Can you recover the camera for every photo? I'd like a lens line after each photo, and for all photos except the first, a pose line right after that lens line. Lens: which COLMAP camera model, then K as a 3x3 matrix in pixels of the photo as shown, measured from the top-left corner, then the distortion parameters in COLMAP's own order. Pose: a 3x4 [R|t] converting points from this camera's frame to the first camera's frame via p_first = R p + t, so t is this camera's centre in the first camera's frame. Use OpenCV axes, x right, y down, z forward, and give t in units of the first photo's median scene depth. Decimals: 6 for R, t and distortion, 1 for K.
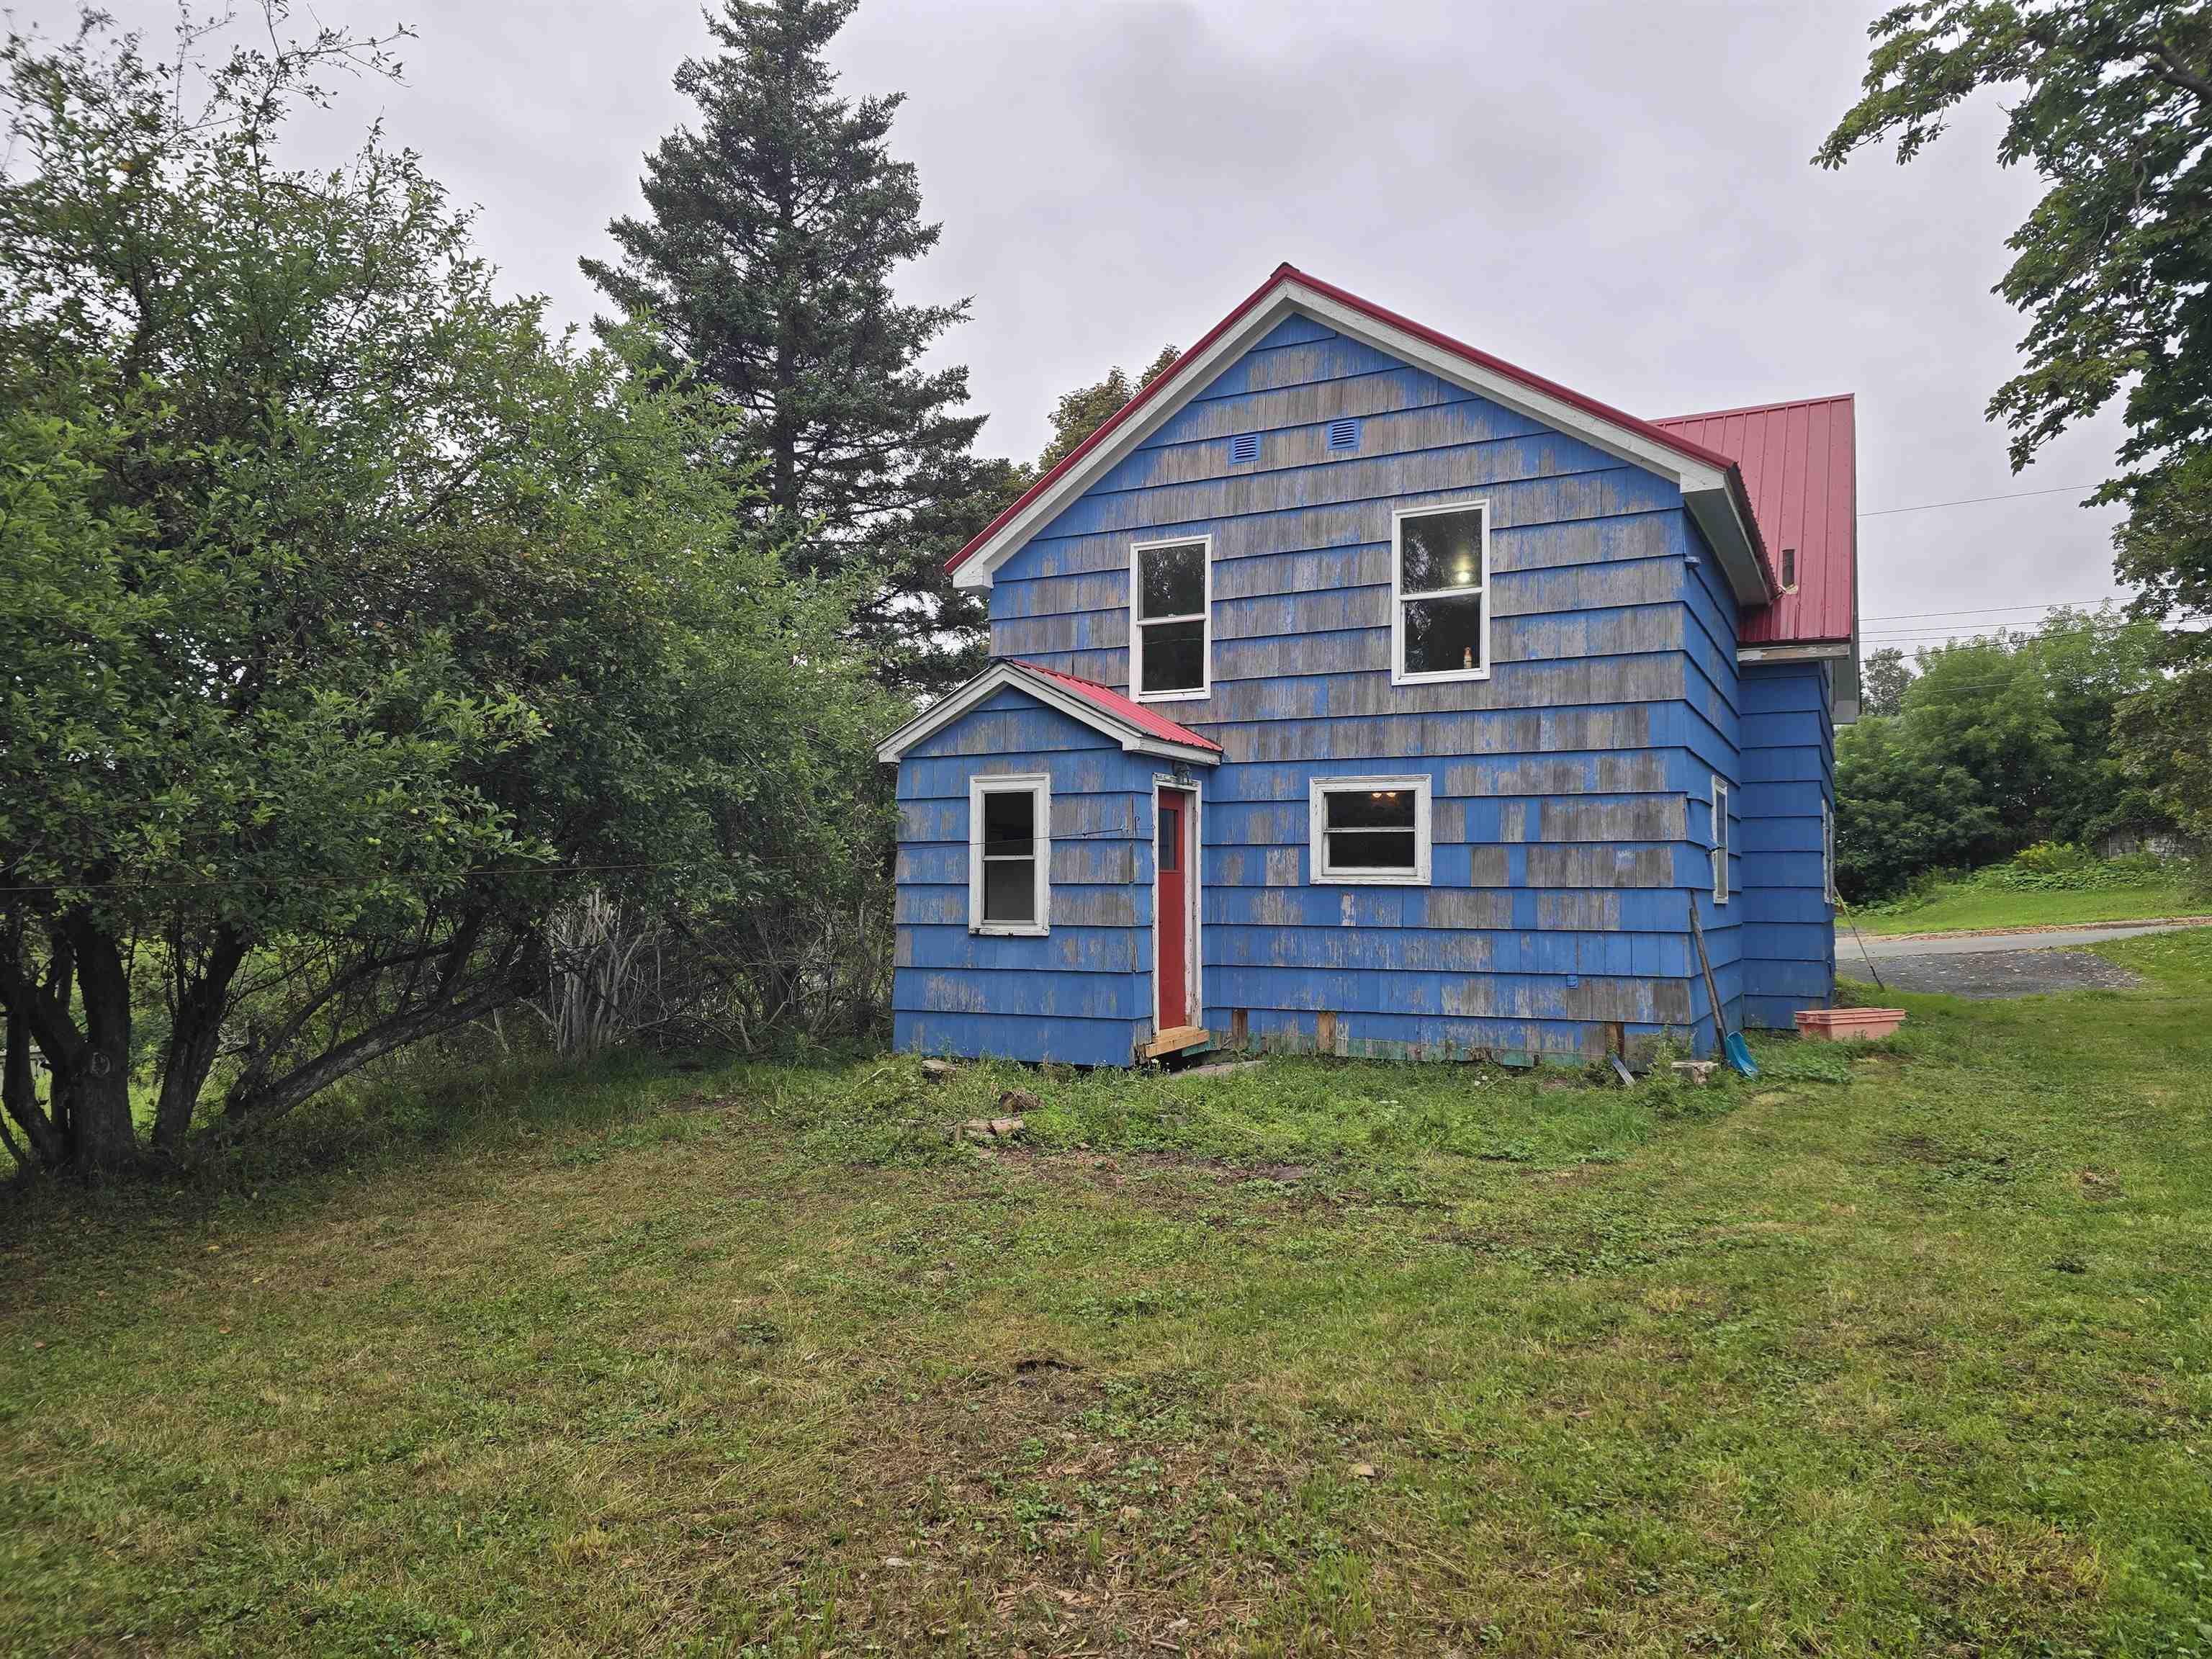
lens RADIAL K [[1461.1, 0, 1117.3], [0, 1461.1, 839.1], [0, 0, 1]] dist [0.105556, -0.123327]
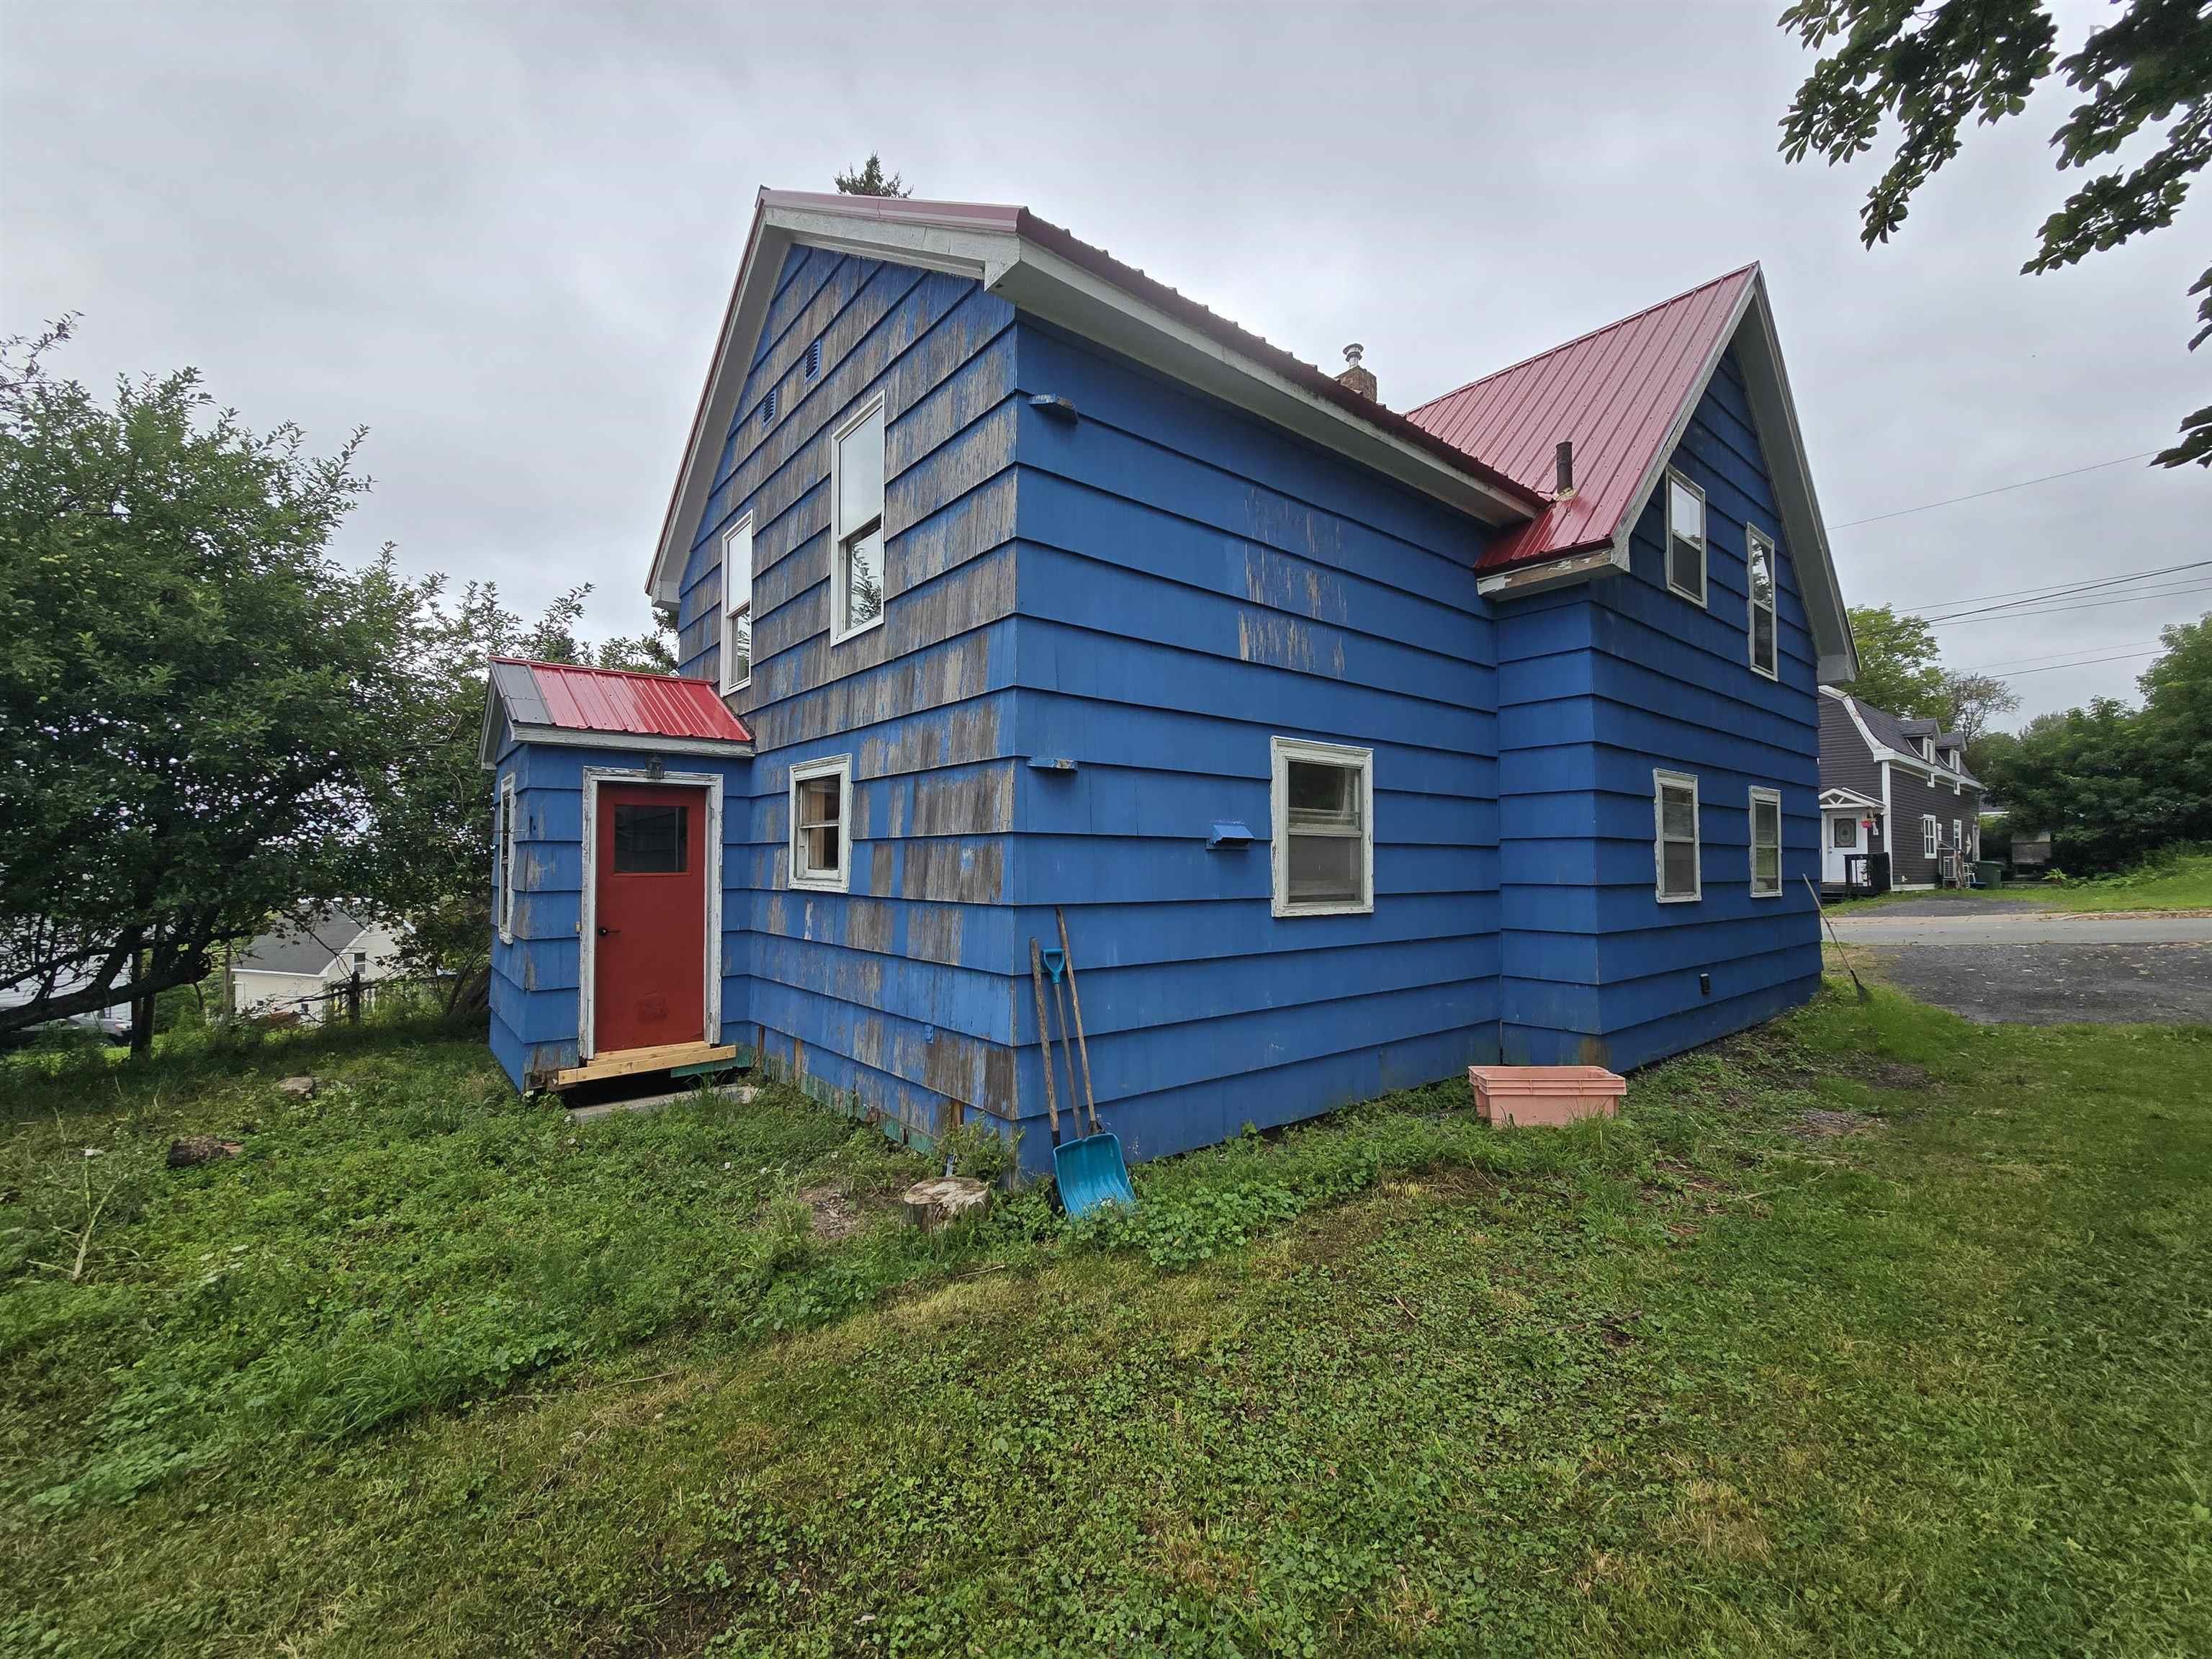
lens RADIAL K [[916.4, 0, 1105.5], [0, 916.4, 841.5], [0, 0, 1]] dist [-0.008230, 0.000039]
pose [[0.915789, -0.015058, -0.401378, 0.537897], [0.019761, 0.999776, 0.007580, 0.002293], [0.401174, -0.014873, 0.915881, 0.603357]]
